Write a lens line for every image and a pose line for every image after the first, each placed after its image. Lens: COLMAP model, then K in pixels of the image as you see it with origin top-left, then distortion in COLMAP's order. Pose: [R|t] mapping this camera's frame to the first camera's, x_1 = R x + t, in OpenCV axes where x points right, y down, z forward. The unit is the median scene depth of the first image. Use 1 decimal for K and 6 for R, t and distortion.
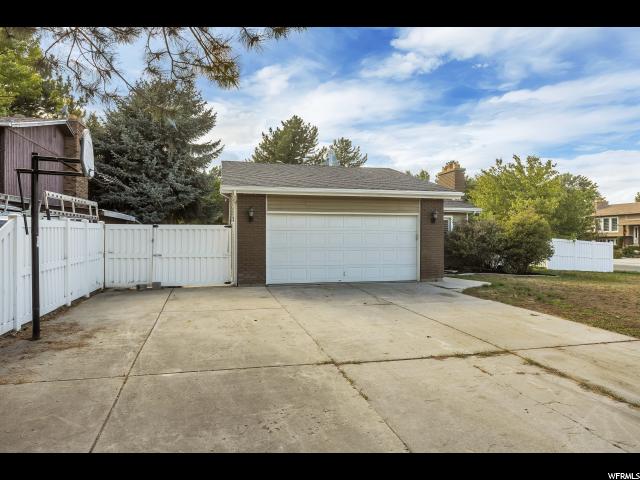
lens RADIAL K [[392.7, 0, 319.3], [0, 392.7, 239.4], [0, 0, 1]] dist [-0.004964, 0.000396]
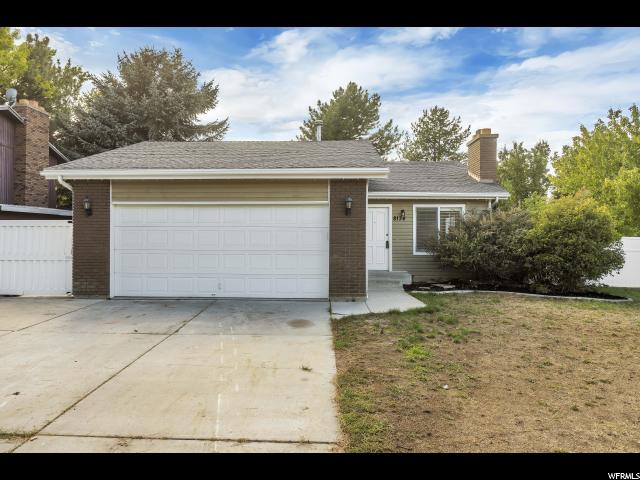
lens RADIAL K [[482.2, 0, 319.6], [0, 482.2, 238.2], [0, 0, 1]] dist [0.007484, -0.007716]
pose [[0.962333, 0.001398, -0.271870, 0.347170], [-0.002258, 0.999993, -0.002852, 0.001019], [0.271864, 0.003359, 0.962330, 0.133992]]
